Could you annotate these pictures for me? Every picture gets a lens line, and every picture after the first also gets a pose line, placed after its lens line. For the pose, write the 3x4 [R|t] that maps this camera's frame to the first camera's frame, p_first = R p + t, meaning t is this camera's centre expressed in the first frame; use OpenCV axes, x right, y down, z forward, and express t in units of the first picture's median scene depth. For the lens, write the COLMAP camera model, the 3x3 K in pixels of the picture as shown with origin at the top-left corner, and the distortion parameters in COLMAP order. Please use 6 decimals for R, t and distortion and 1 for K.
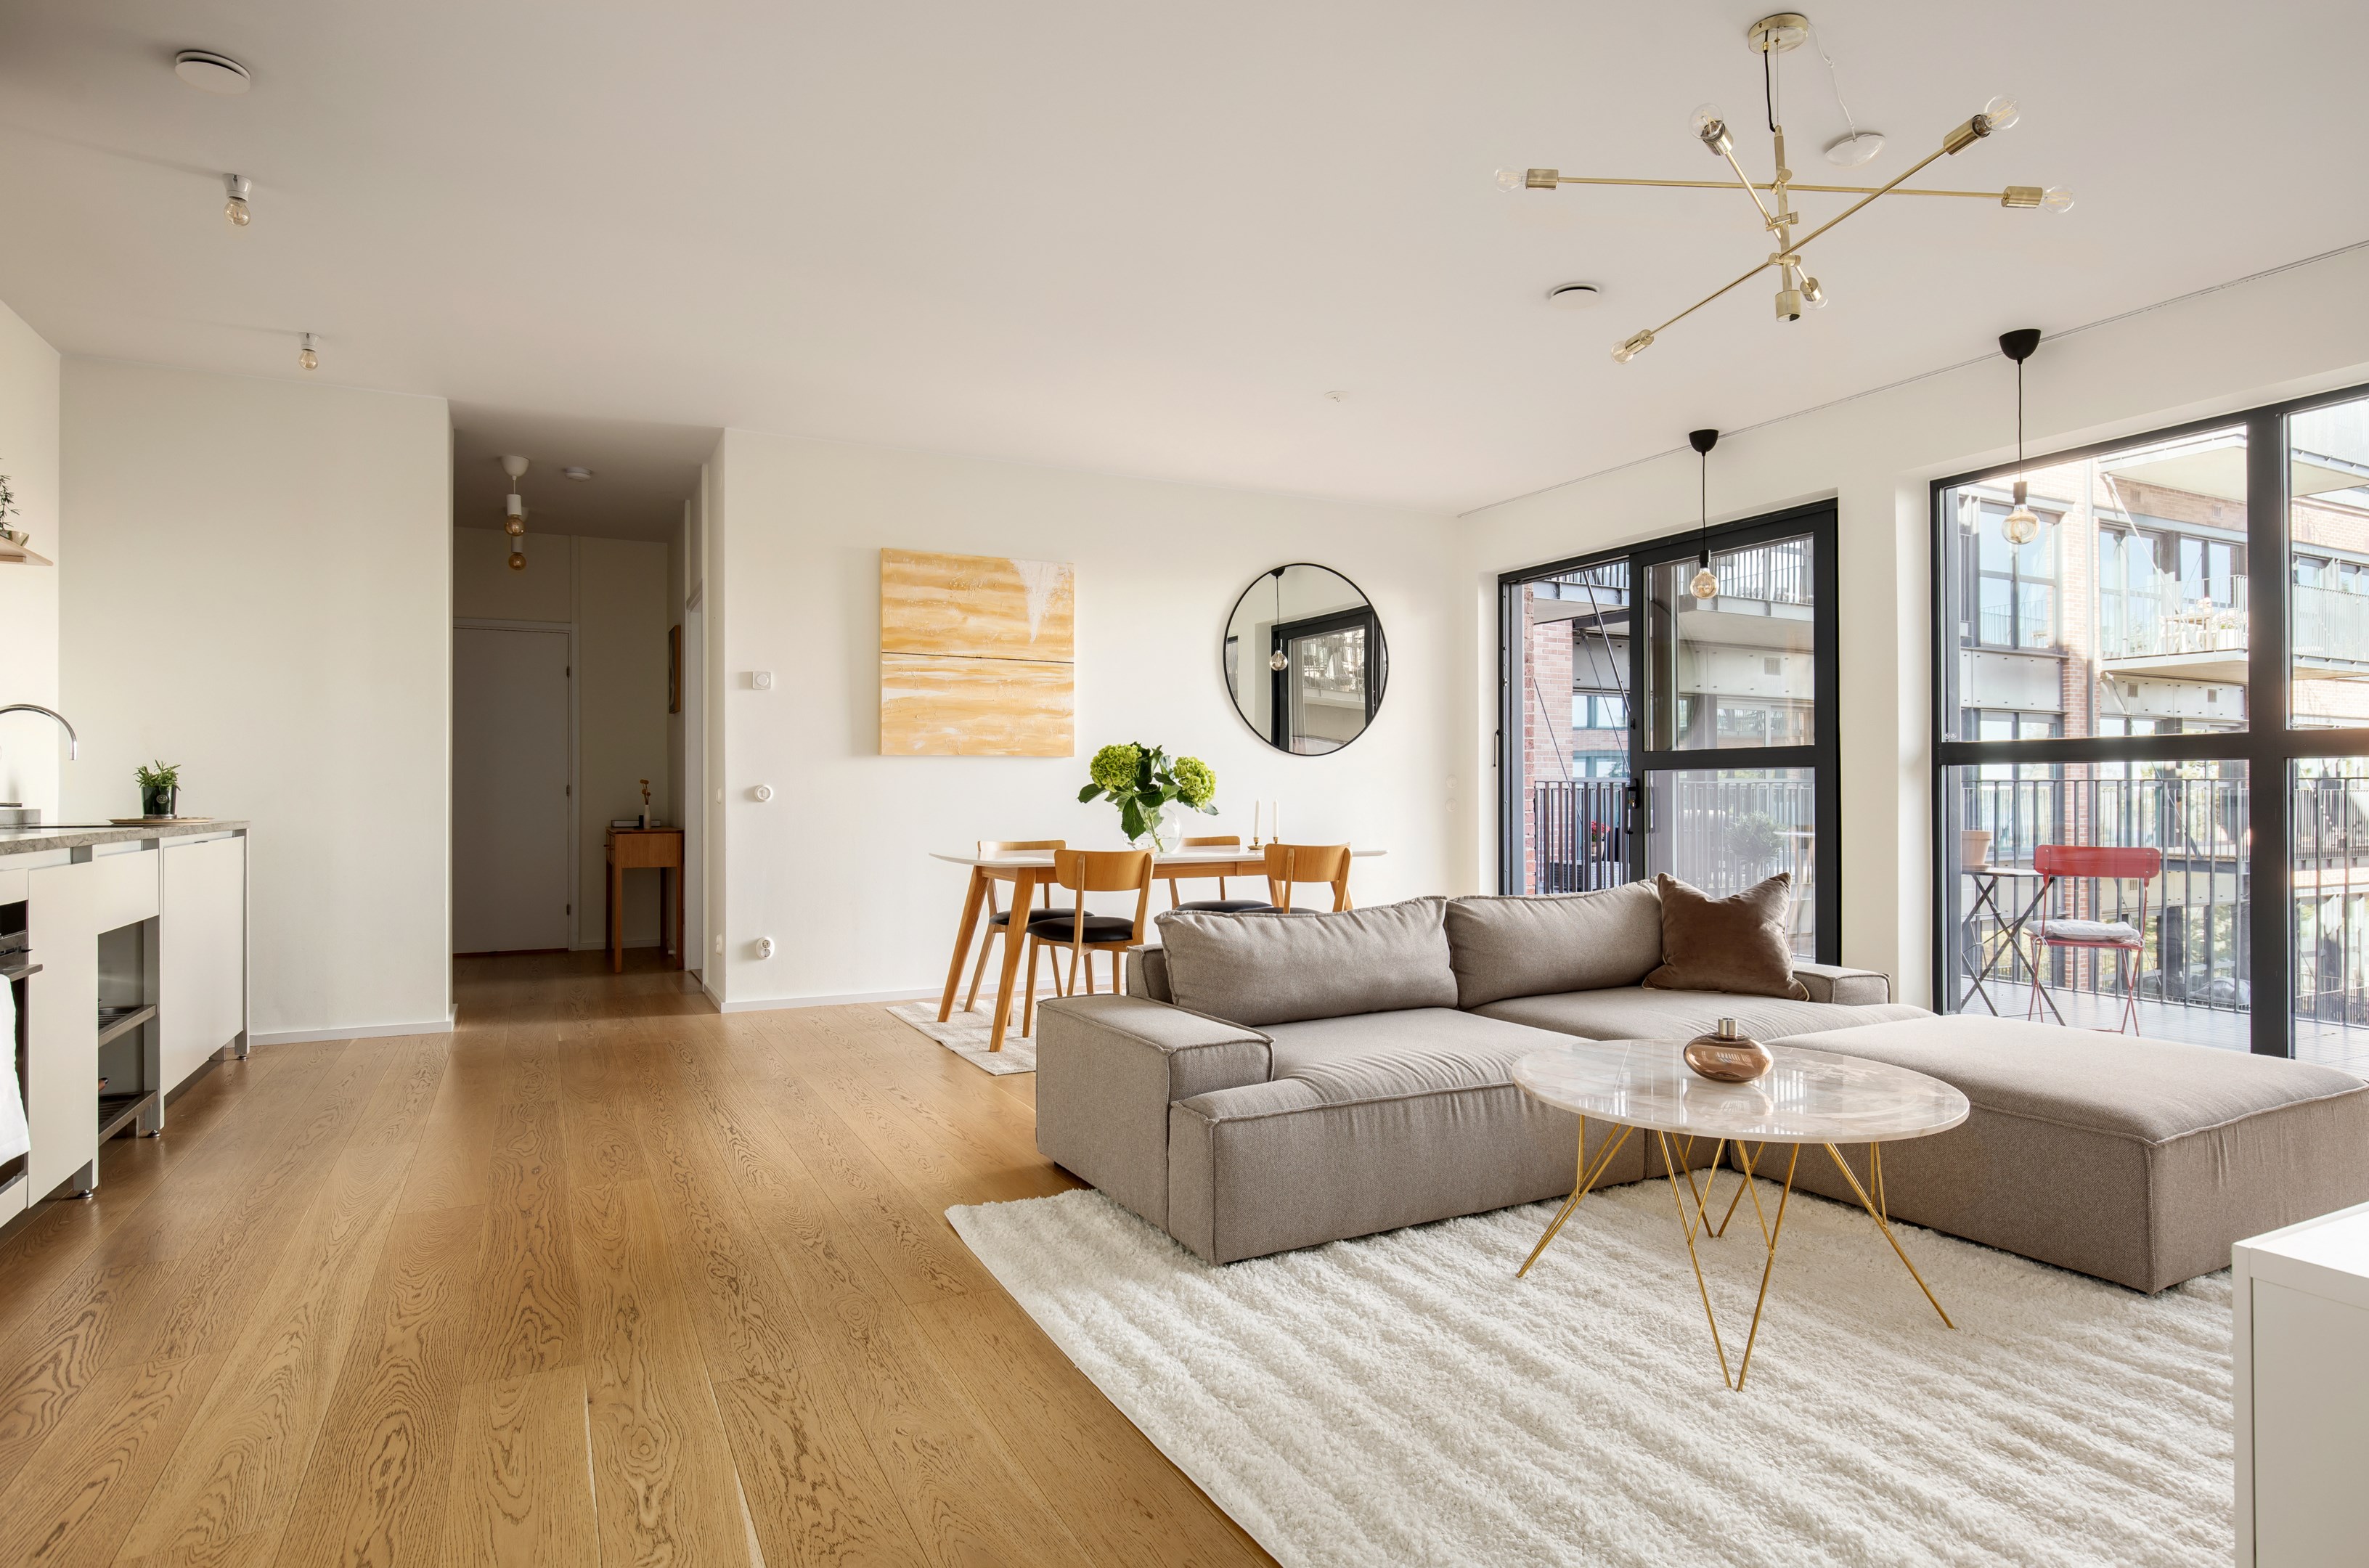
lens RADIAL K [[1259.7, 0, 1178.0], [0, 1259.7, 780.8], [0, 0, 1]] dist [-0.017192, -0.000464]
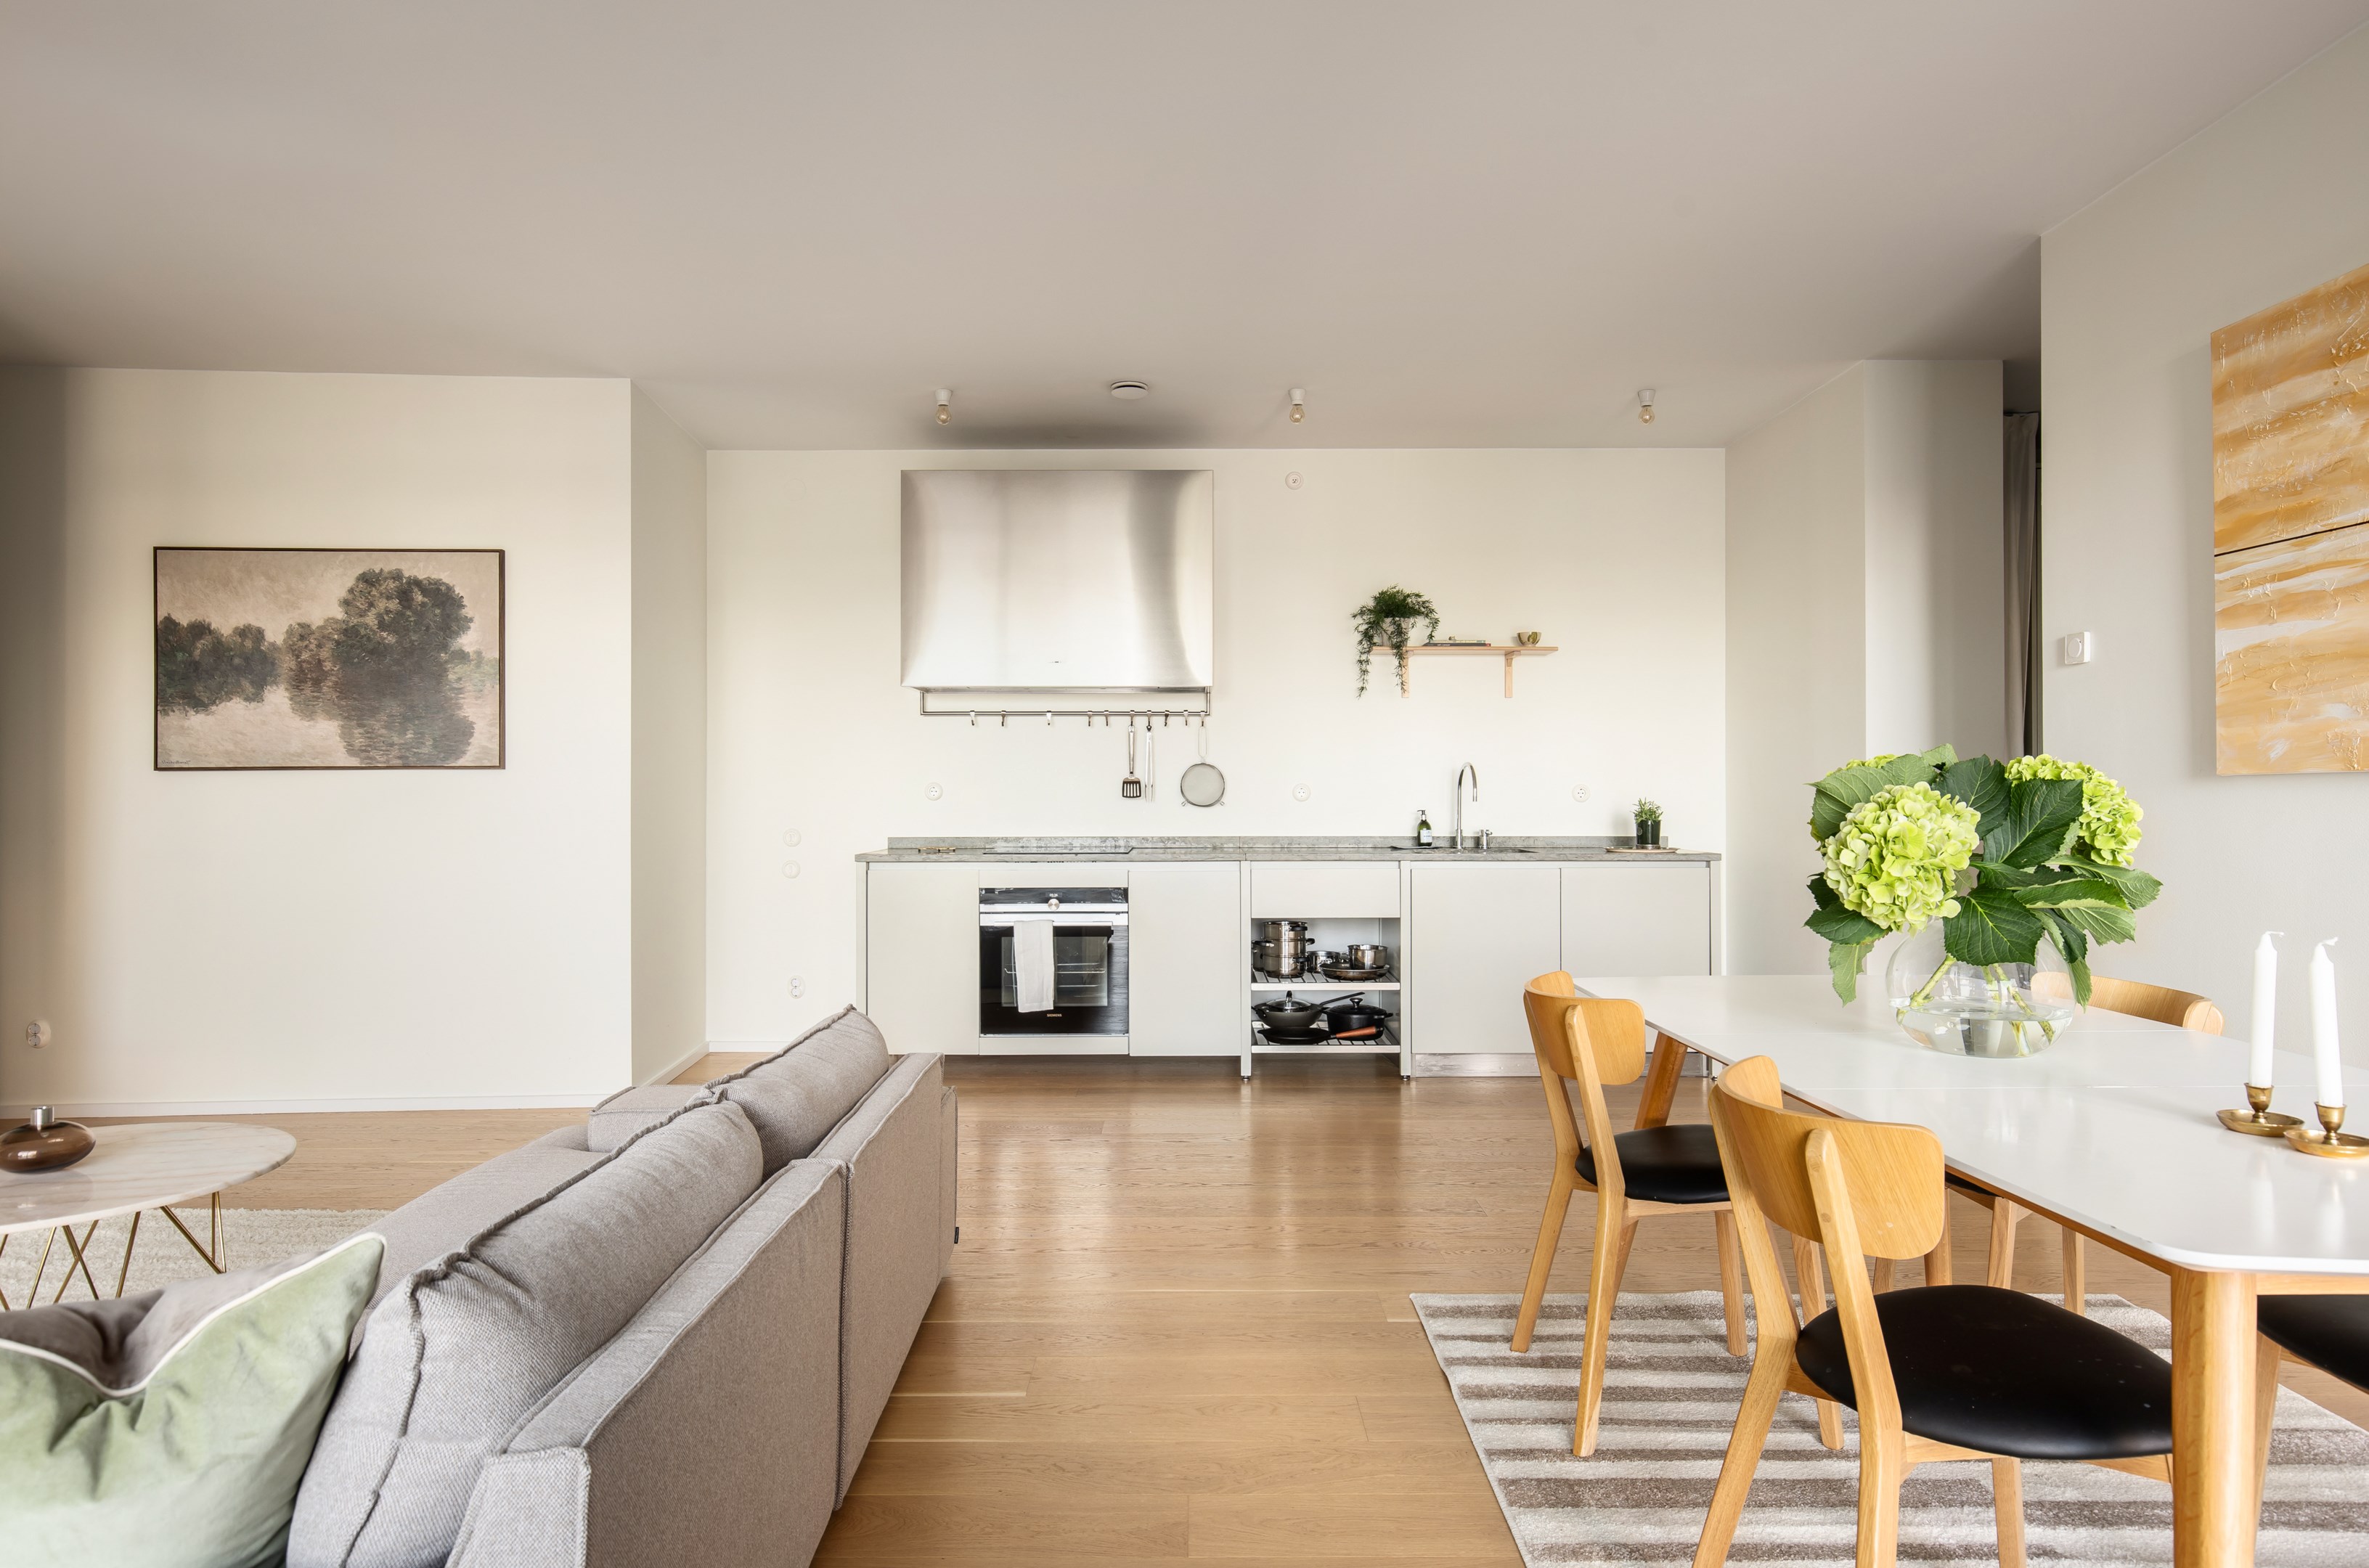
lens RADIAL K [[1390.3, 0, 1216.0], [0, 1390.3, 782.9], [0, 0, 1]] dist [-0.015974, -0.002225]
pose [[-0.432043, -0.001490, -0.901852, 0.376478], [0.011611, 0.999907, -0.007214, -0.017740], [0.901778, -0.013588, -0.431985, 0.862118]]
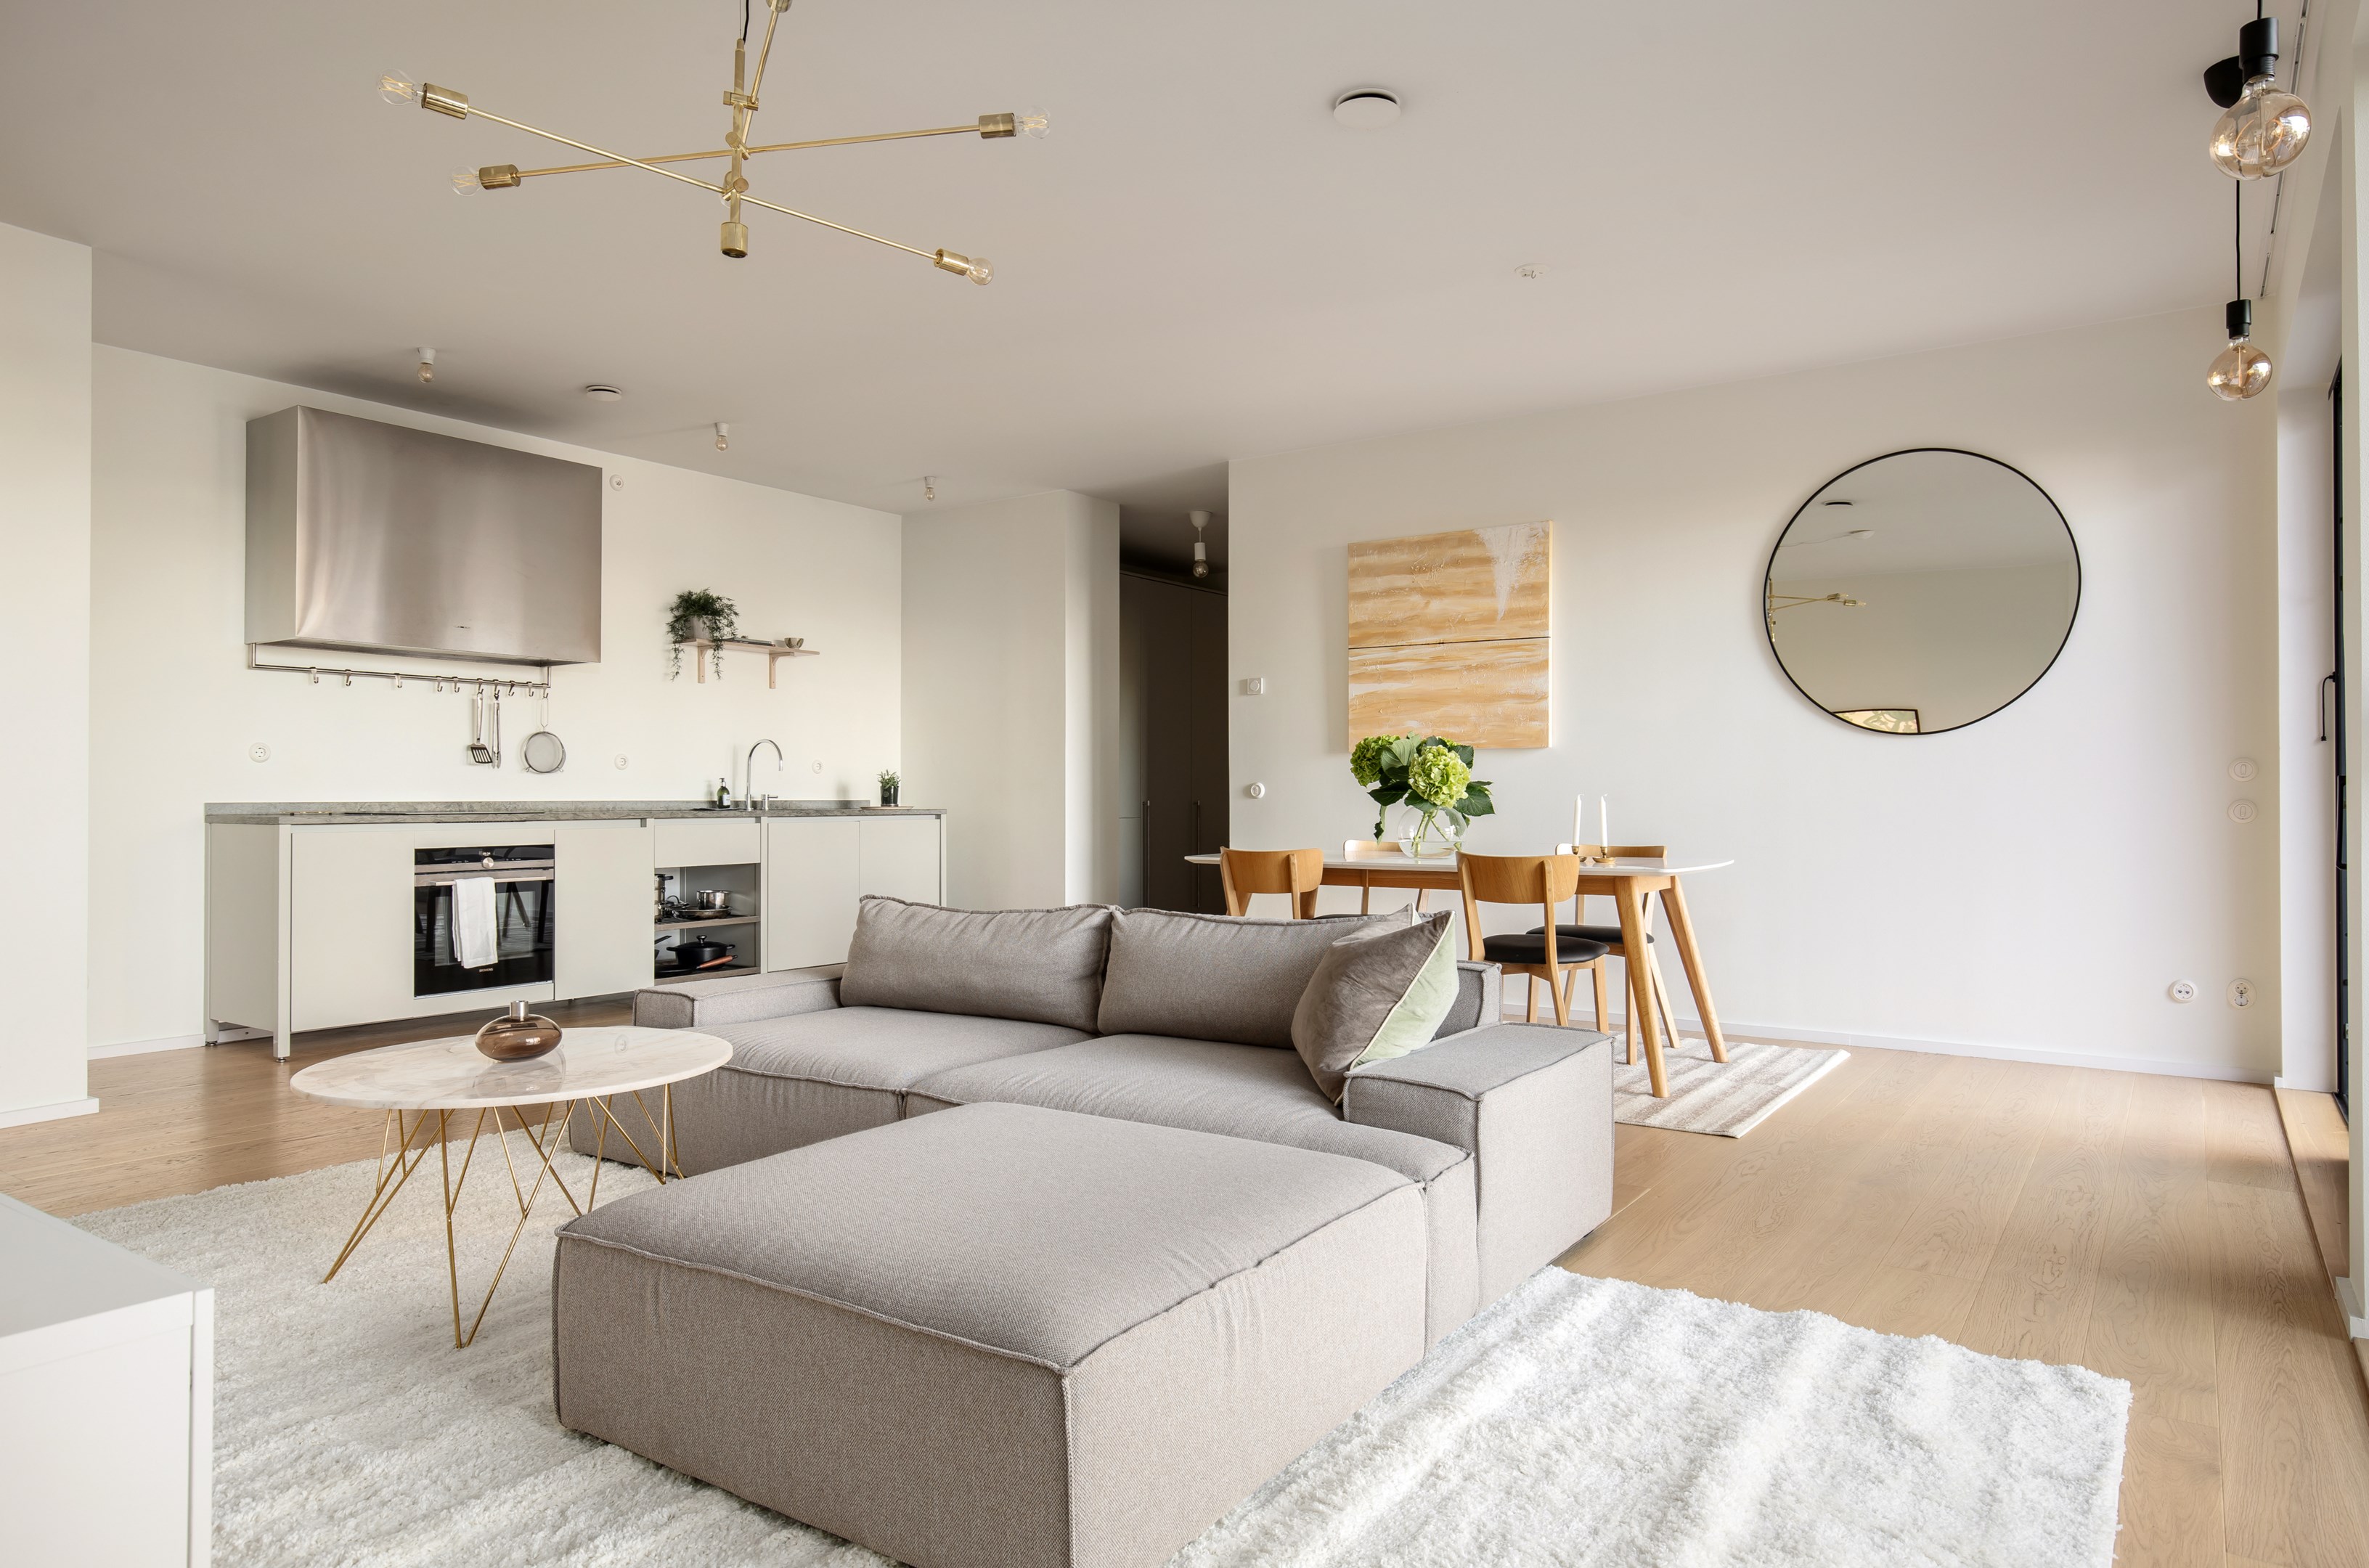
lens RADIAL K [[1390.3, 0, 1204.1], [0, 1390.3, 778.8], [0, 0, 1]] dist [-0.015974, -0.002225]
pose [[0.493745, -0.007331, -0.869576, 0.648344], [0.008518, 0.999957, -0.003593, 0.004069], [0.869565, -0.005633, 0.493786, 0.346457]]
